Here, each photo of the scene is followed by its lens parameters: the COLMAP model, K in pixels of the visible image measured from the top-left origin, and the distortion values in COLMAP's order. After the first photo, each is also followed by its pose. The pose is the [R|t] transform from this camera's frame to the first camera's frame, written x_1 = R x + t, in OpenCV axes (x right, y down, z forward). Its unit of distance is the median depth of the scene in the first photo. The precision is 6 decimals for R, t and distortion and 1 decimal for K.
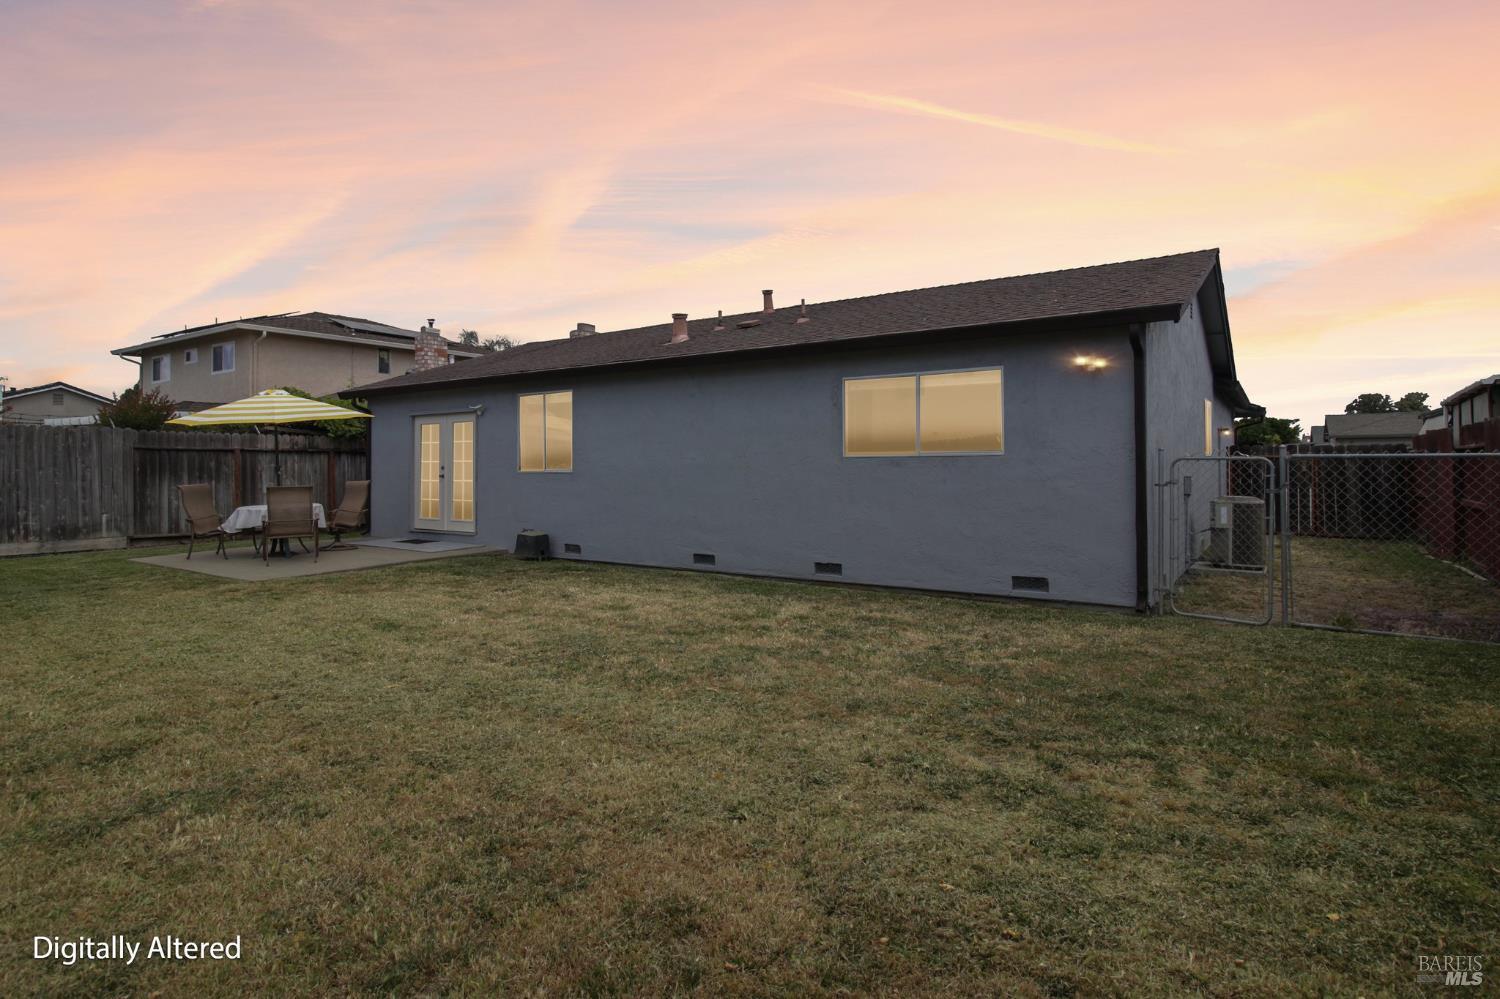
lens RADIAL K [[778.4, 0, 766.5], [0, 778.4, 461.8], [0, 0, 1]] dist [-0.003752, -0.010917]
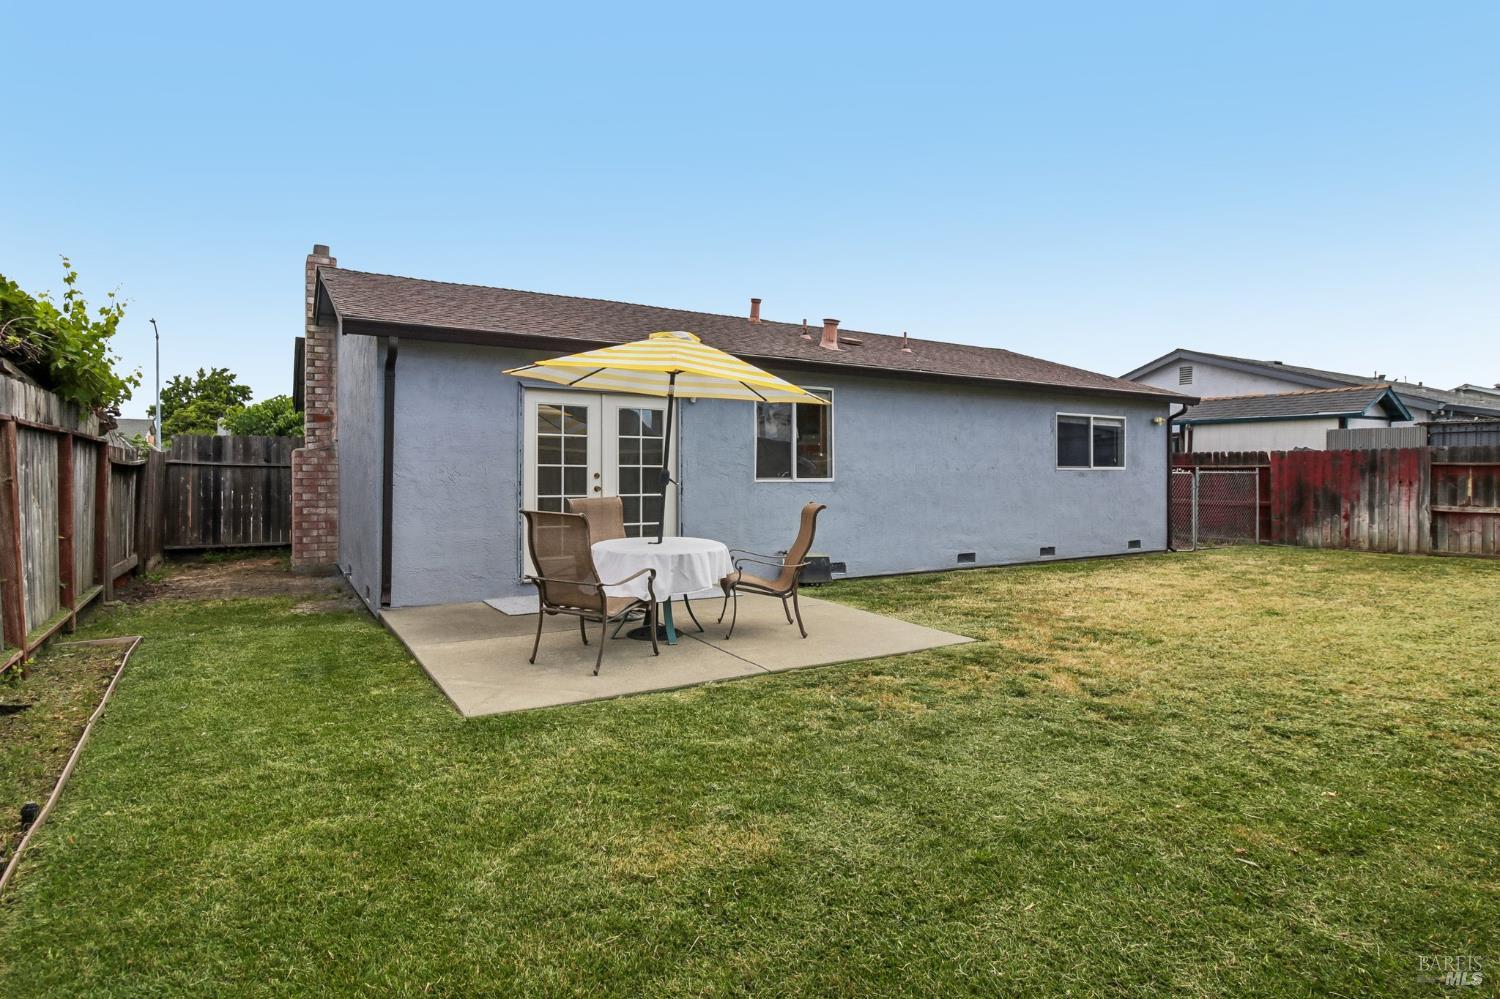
lens RADIAL K [[778.4, 0, 747.0], [0, 778.4, 491.4], [0, 0, 1]] dist [-0.003752, -0.010917]
pose [[0.440231, -0.010763, 0.897820, -1.131156], [-0.005610, 0.999876, 0.014737, 0.012848], [-0.897867, -0.011525, 0.440116, 0.721695]]
